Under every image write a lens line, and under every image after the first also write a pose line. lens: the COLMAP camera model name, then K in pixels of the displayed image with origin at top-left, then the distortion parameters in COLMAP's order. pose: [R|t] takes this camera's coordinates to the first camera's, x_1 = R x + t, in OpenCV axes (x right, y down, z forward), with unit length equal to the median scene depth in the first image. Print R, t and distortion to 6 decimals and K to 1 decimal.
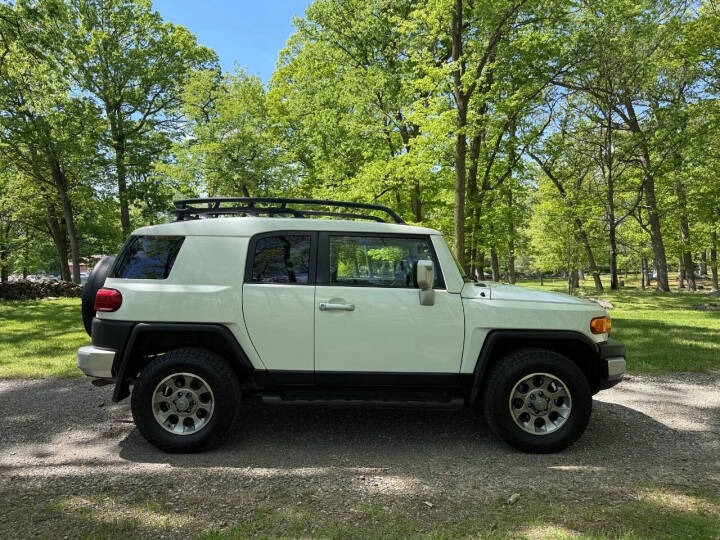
lens RADIAL K [[512.4, 0, 356.4], [0, 512.4, 270.2], [0, 0, 1]] dist [0.028634, -0.008431]
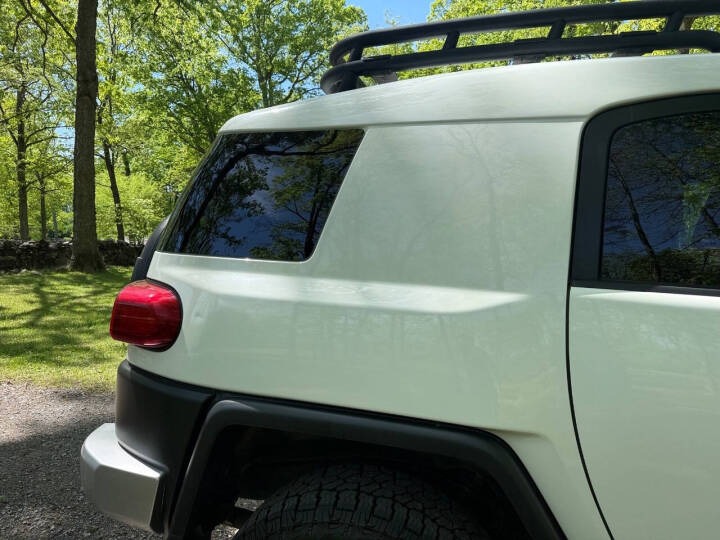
lens RADIAL K [[508.4, 0, 360.0], [0, 508.4, 270.0], [0, 0, 1]] dist [0.019147, -0.021409]
pose [[0.966437, 0.034516, -0.254573, -0.051228], [-0.021096, 0.998249, 0.055260, 0.000780], [0.256035, -0.048035, 0.965473, 0.140805]]
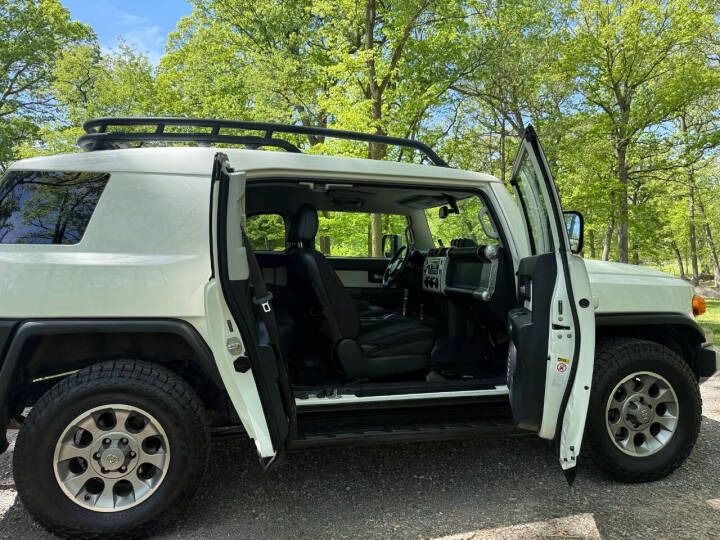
lens RADIAL K [[508.4, 0, 360.0], [0, 508.4, 270.0], [0, 0, 1]] dist [0.019147, -0.021409]
pose [[0.975887, -0.010220, 0.218036, -0.036784], [0.011657, 0.999918, -0.005303, 0.010606], [-0.217964, 0.007717, 0.975926, 0.073691]]
